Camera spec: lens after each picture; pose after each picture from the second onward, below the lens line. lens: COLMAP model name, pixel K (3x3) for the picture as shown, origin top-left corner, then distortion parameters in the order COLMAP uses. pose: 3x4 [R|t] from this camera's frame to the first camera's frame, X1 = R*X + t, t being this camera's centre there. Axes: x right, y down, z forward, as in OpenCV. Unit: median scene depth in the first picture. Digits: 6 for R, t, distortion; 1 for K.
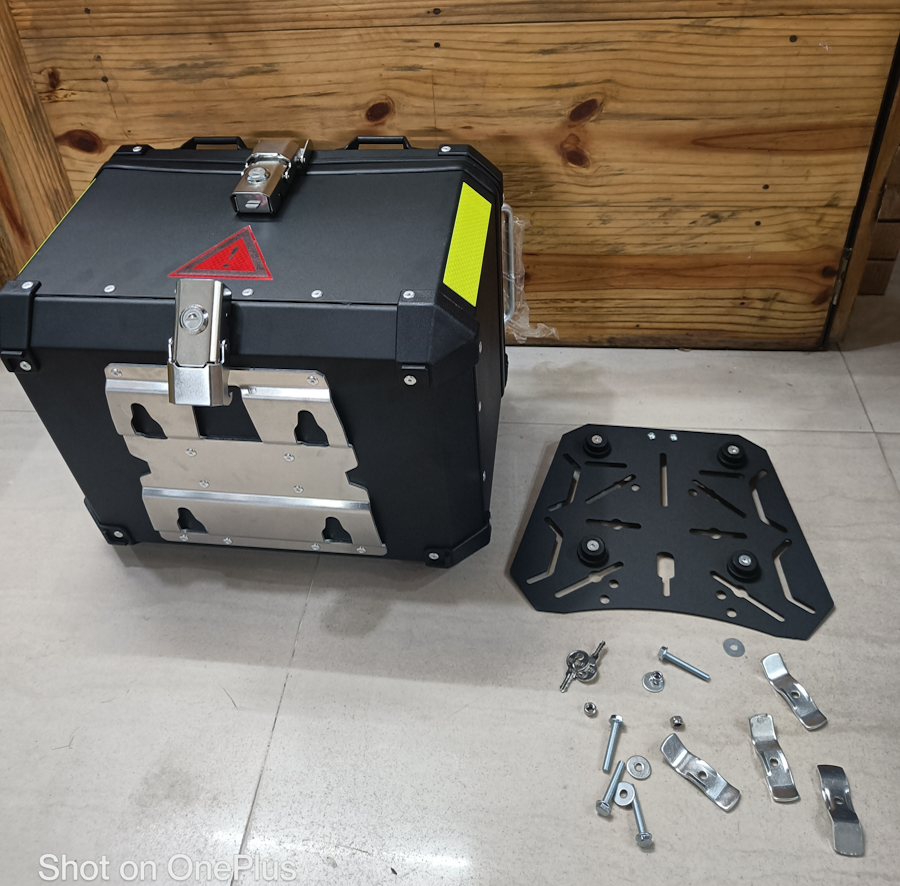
lens RADIAL K [[872.0, 0, 438.8], [0, 872.0, 370.2], [0, 0, 1]] dist [-0.013206, 0.000000]
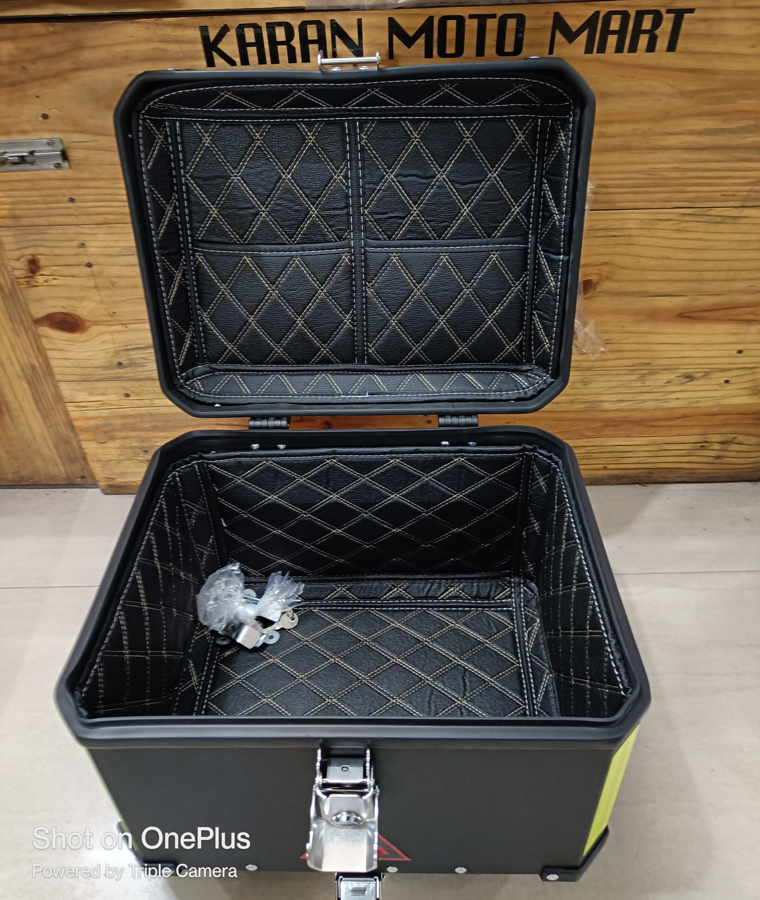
lens RADIAL K [[736.3, 0, 367.7], [0, 736.3, 413.1], [0, 0, 1]] dist [-0.015665, 0.014352]
pose [[0.993426, -0.050229, 0.102868, -0.175251], [0.044631, 0.997432, 0.056018, -0.209487], [-0.105418, -0.051058, 0.993116, 0.155030]]
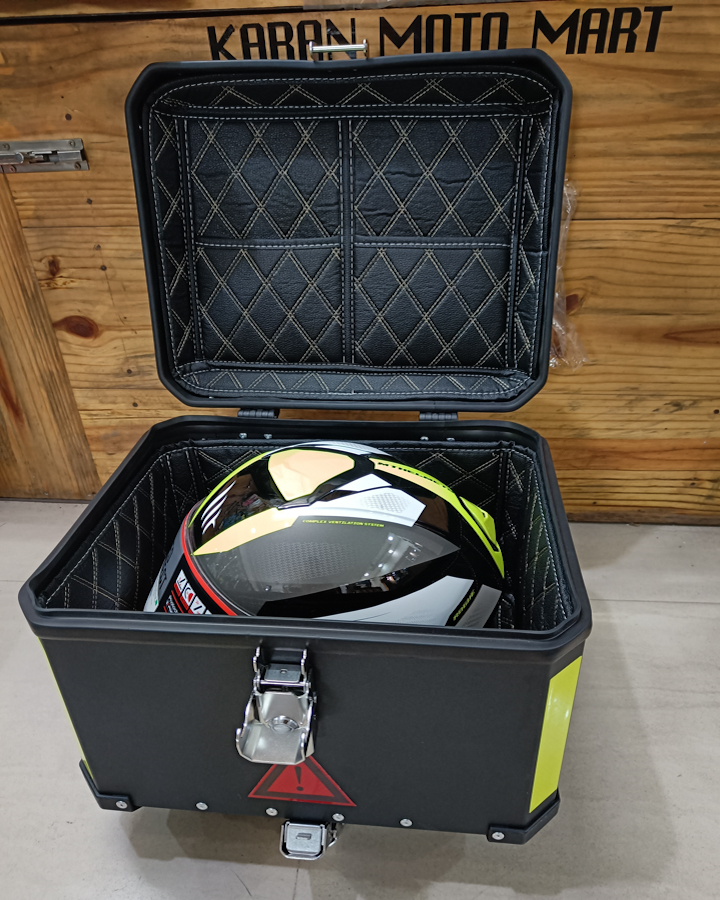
lens RADIAL K [[716.0, 0, 354.7], [0, 716.0, 510.1], [0, 0, 1]] dist [-0.029831, 0.024106]
pose [[0.999362, 0.003612, 0.035538, -0.117012], [-0.003609, 0.999993, -0.000133, -0.047104], [-0.035538, 0.000004, 0.999368, 0.141651]]
